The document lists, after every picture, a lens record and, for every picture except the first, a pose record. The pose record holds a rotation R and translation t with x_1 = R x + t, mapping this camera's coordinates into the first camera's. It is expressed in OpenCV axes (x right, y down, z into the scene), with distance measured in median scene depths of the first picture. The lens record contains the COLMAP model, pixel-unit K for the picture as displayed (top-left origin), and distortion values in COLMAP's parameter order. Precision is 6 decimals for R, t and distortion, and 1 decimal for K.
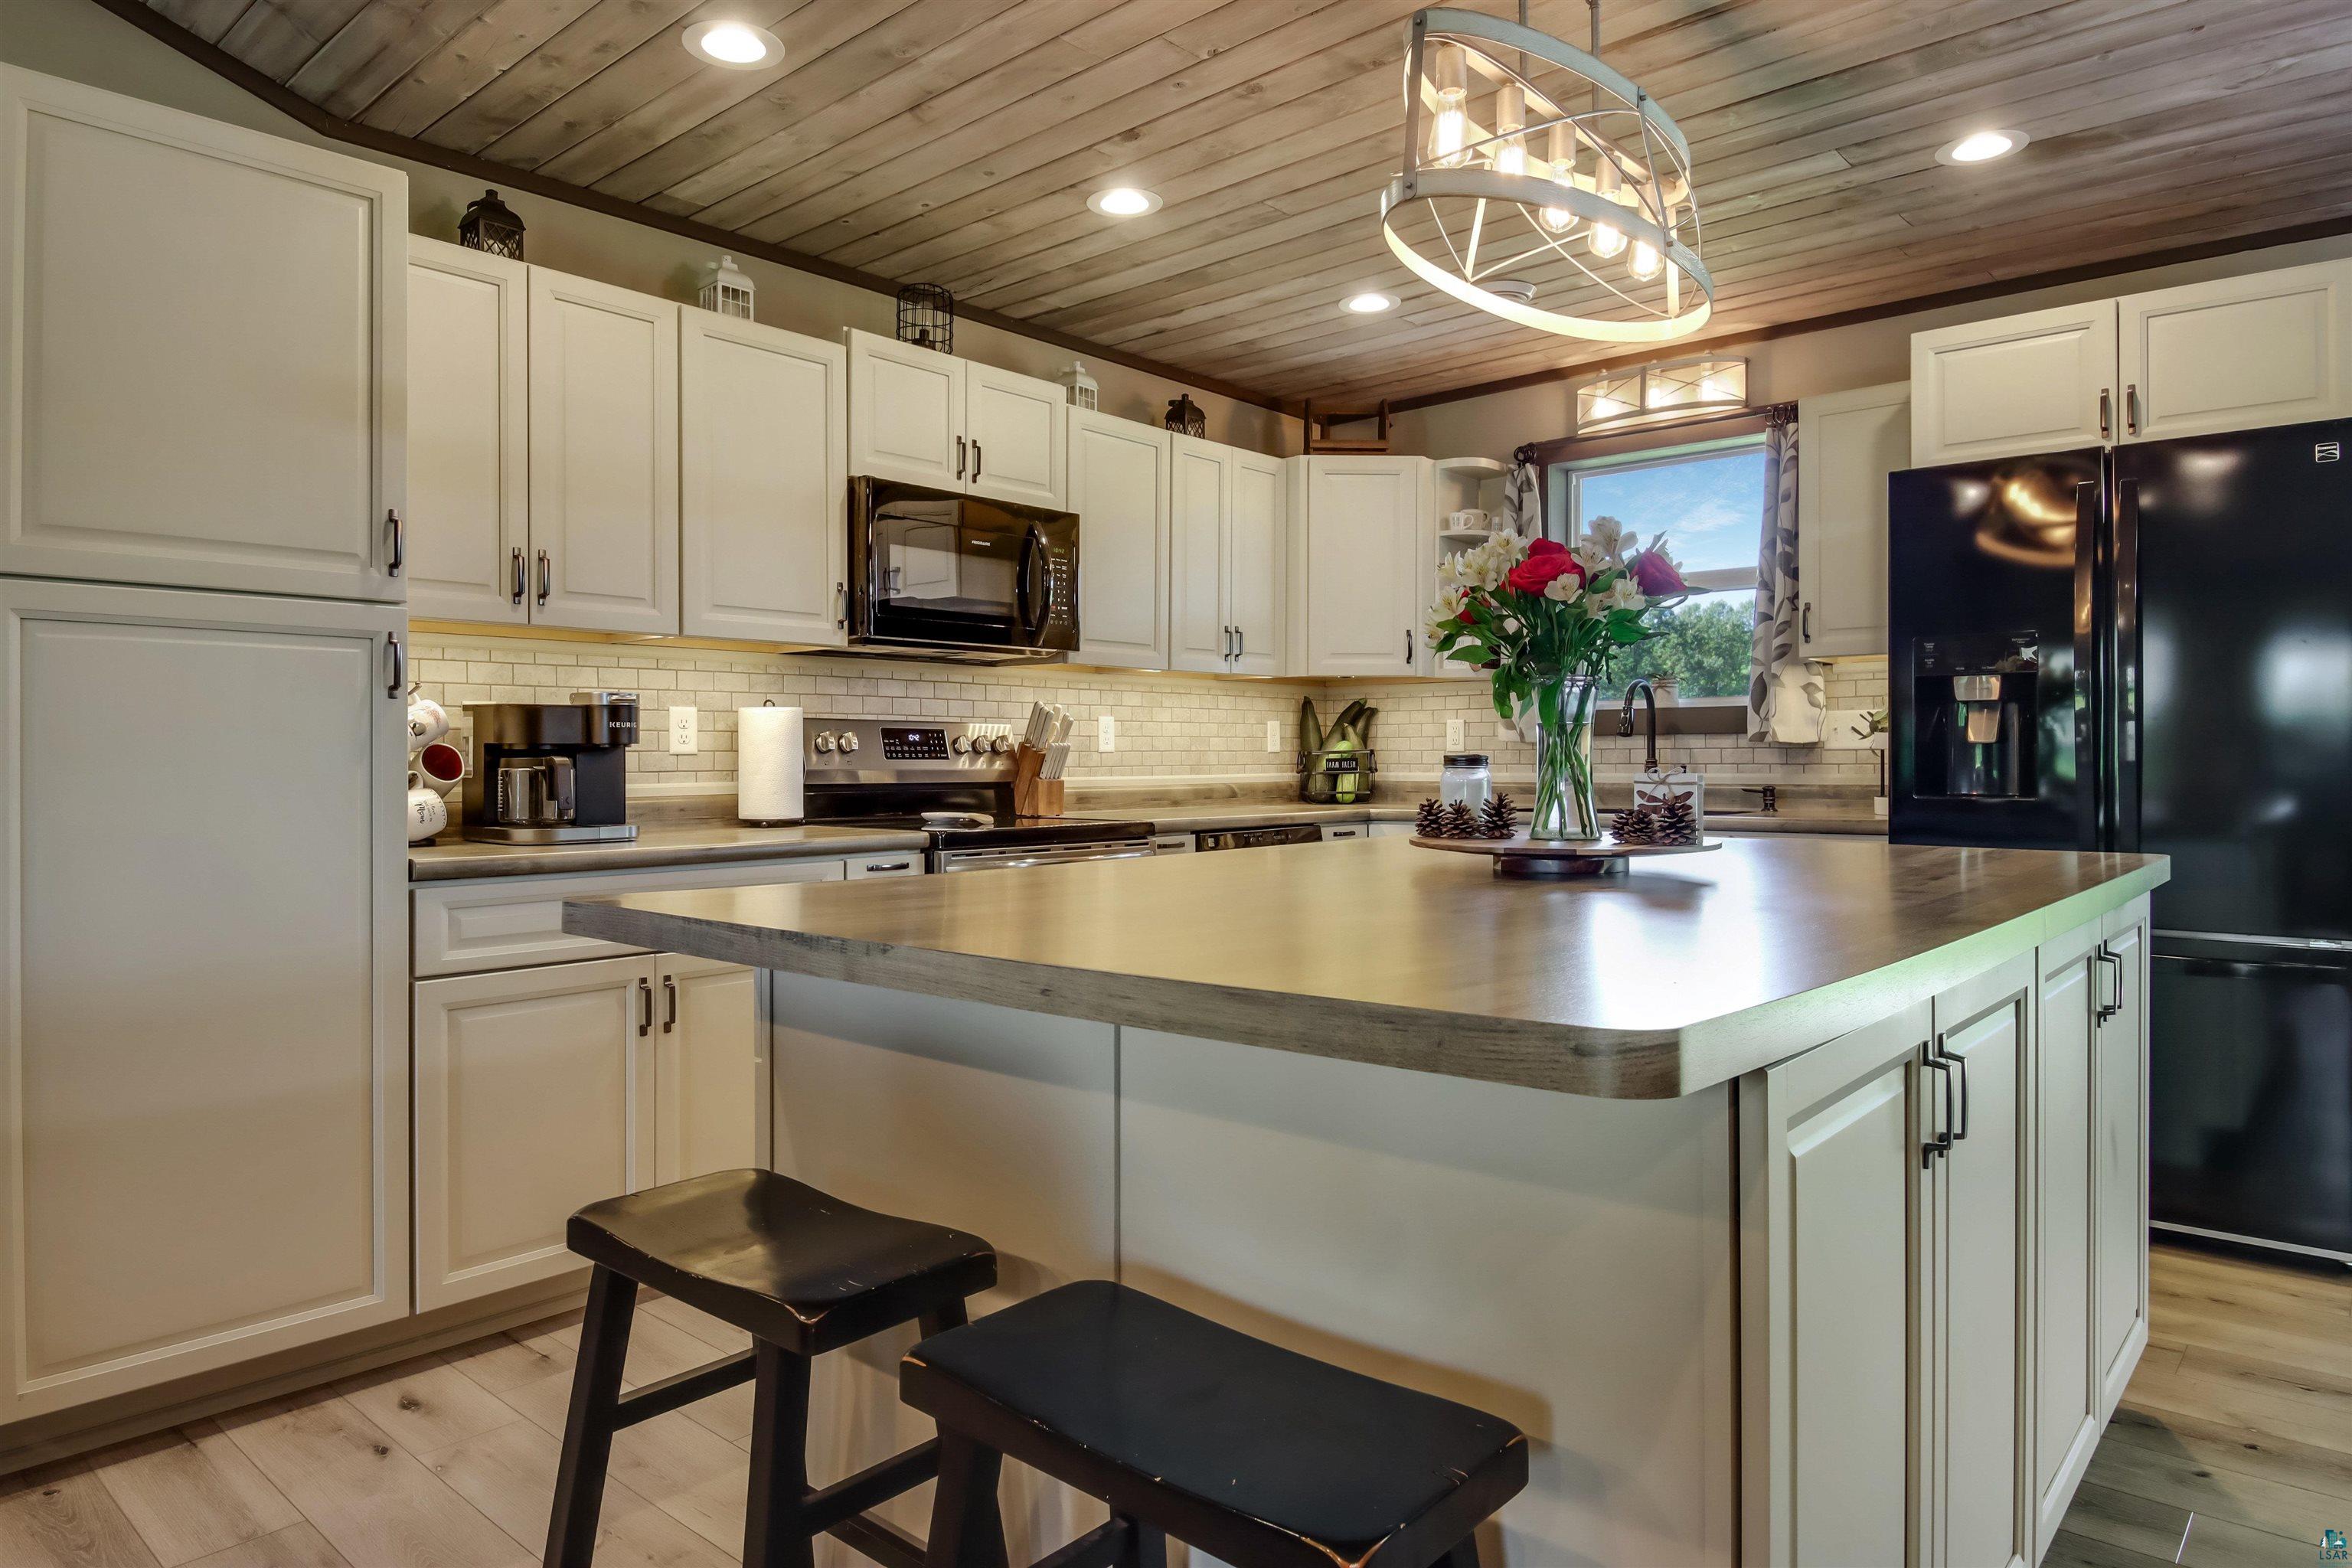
lens RADIAL K [[1273.3, 0, 1173.3], [0, 1273.3, 769.1], [0, 0, 1]] dist [0.040132, -0.050096]
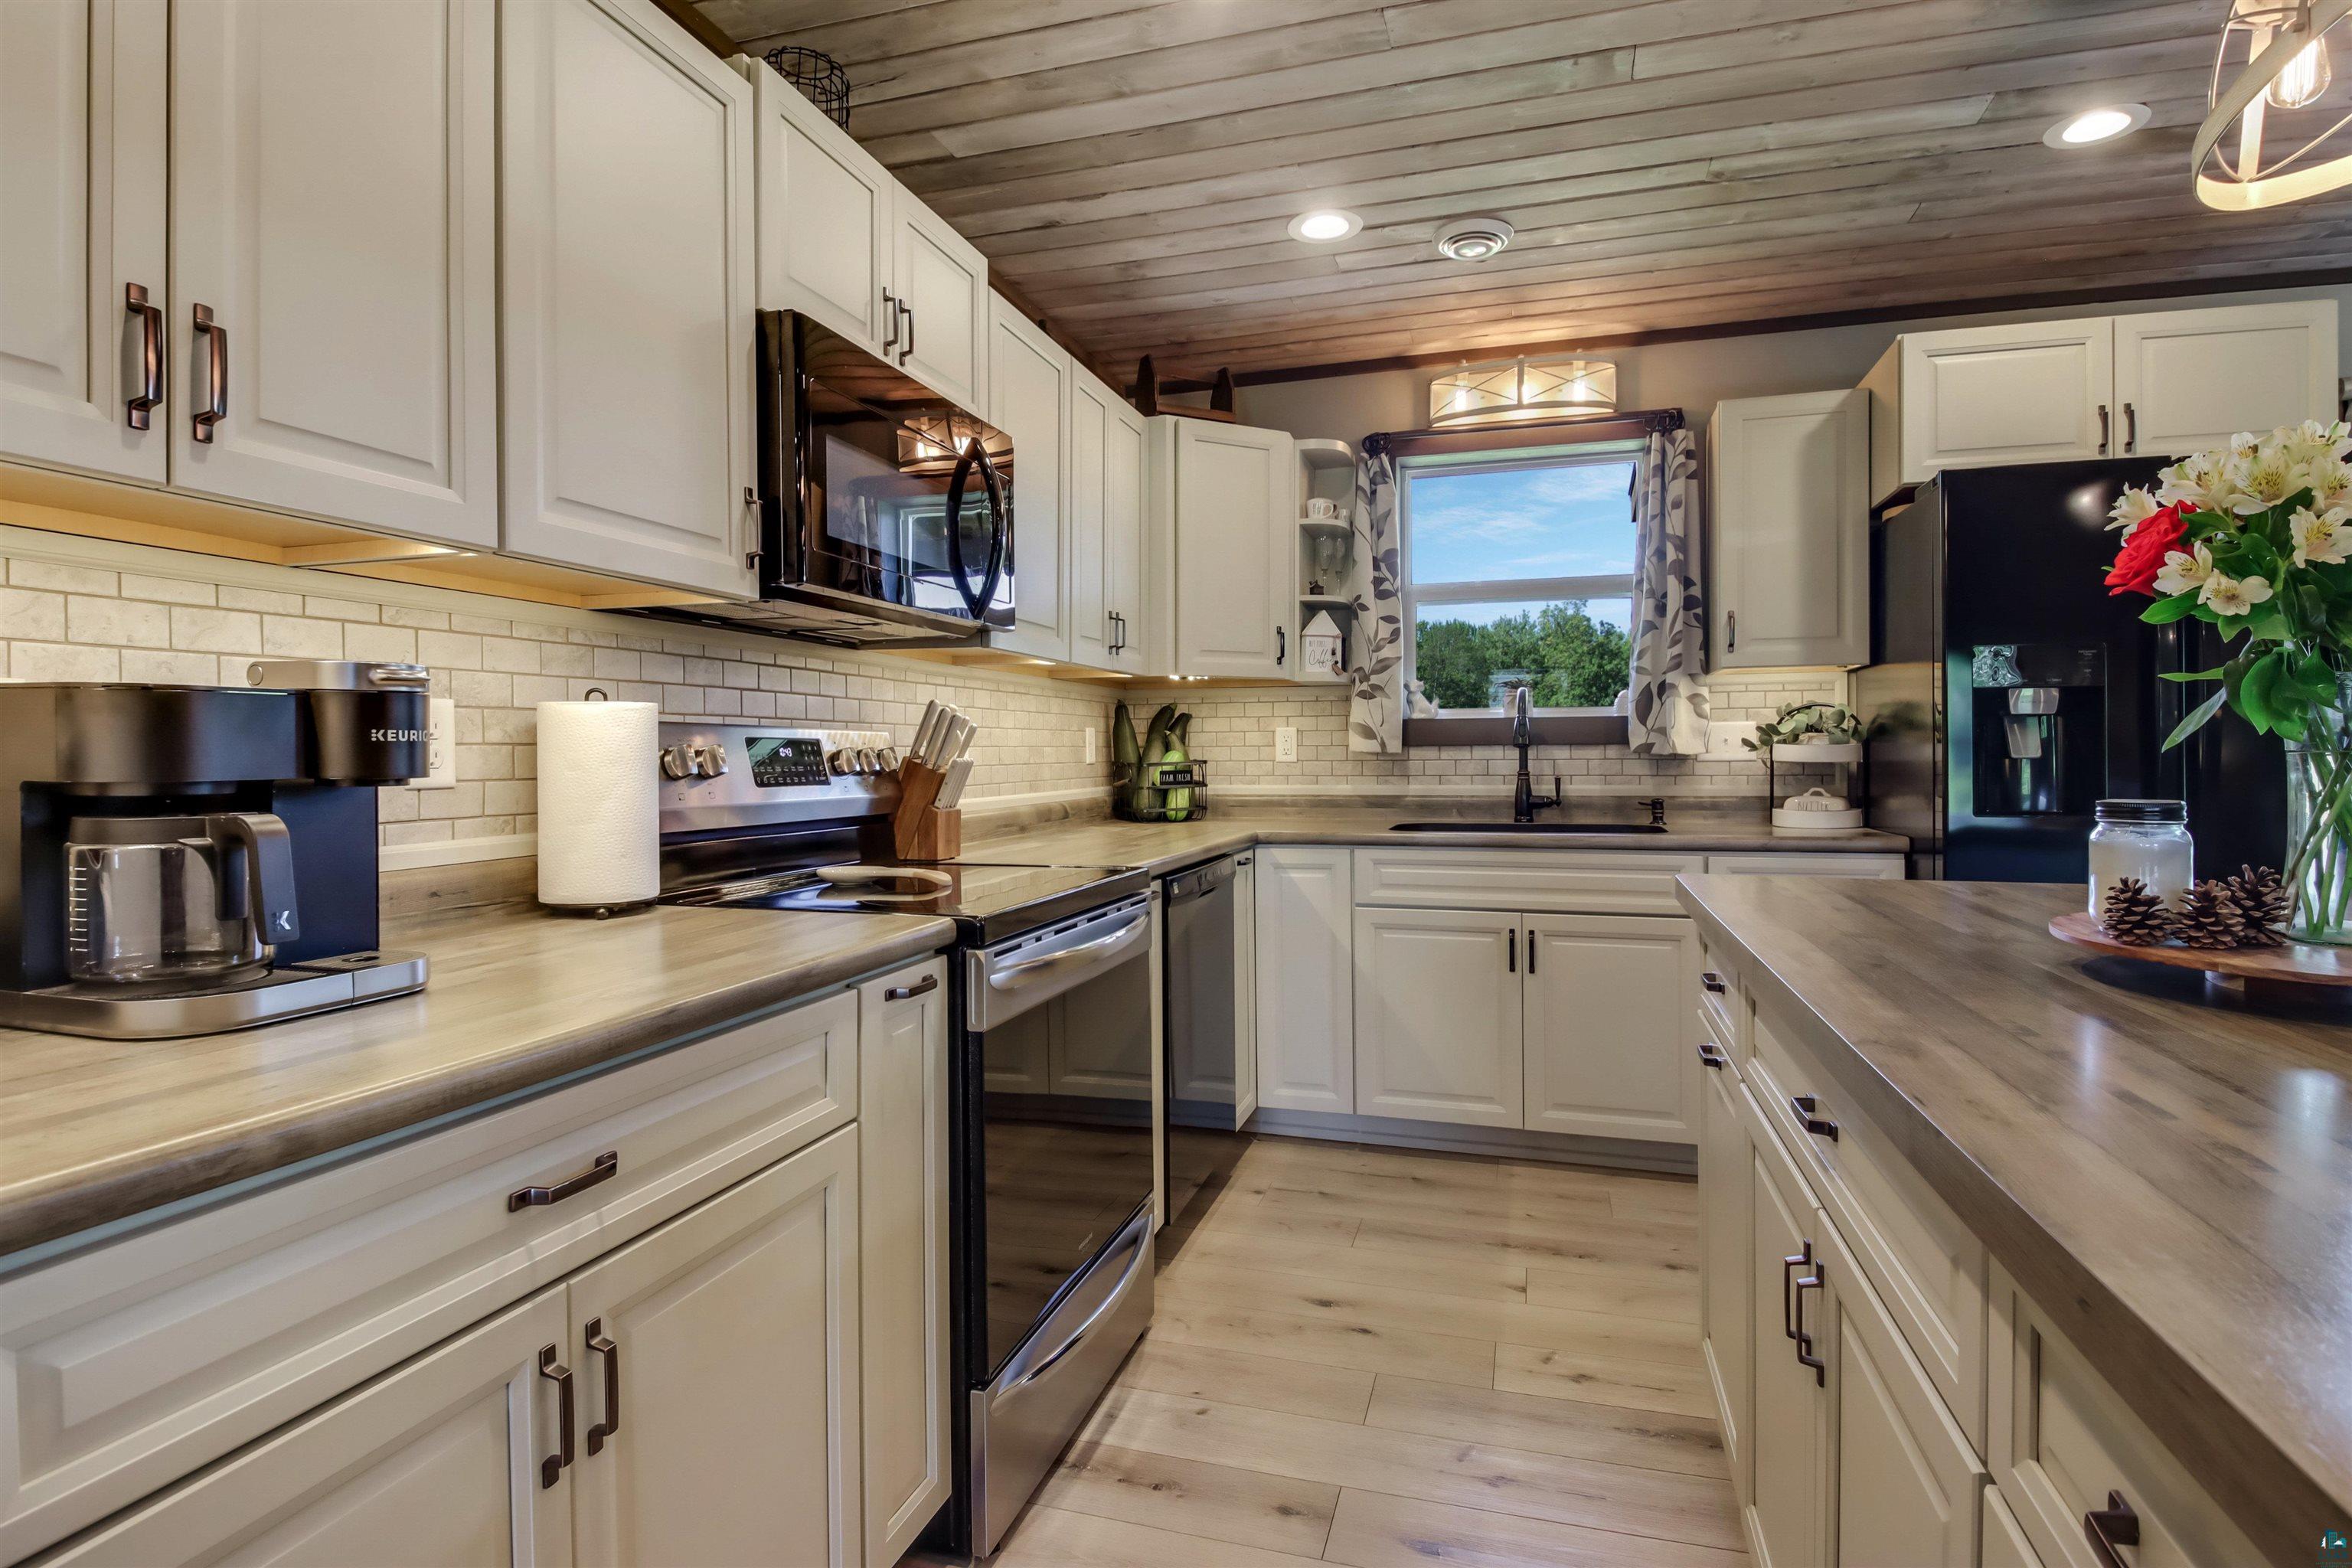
lens RADIAL K [[1145.0, 0, 1179.3], [0, 1145.0, 765.7], [0, 0, 1]] dist [0.022635, -0.031207]
pose [[0.921216, -0.006496, 0.388998, -0.227100], [0.007495, 0.999971, -0.001049, -0.014568], [-0.388980, 0.003882, 0.921238, 0.355284]]
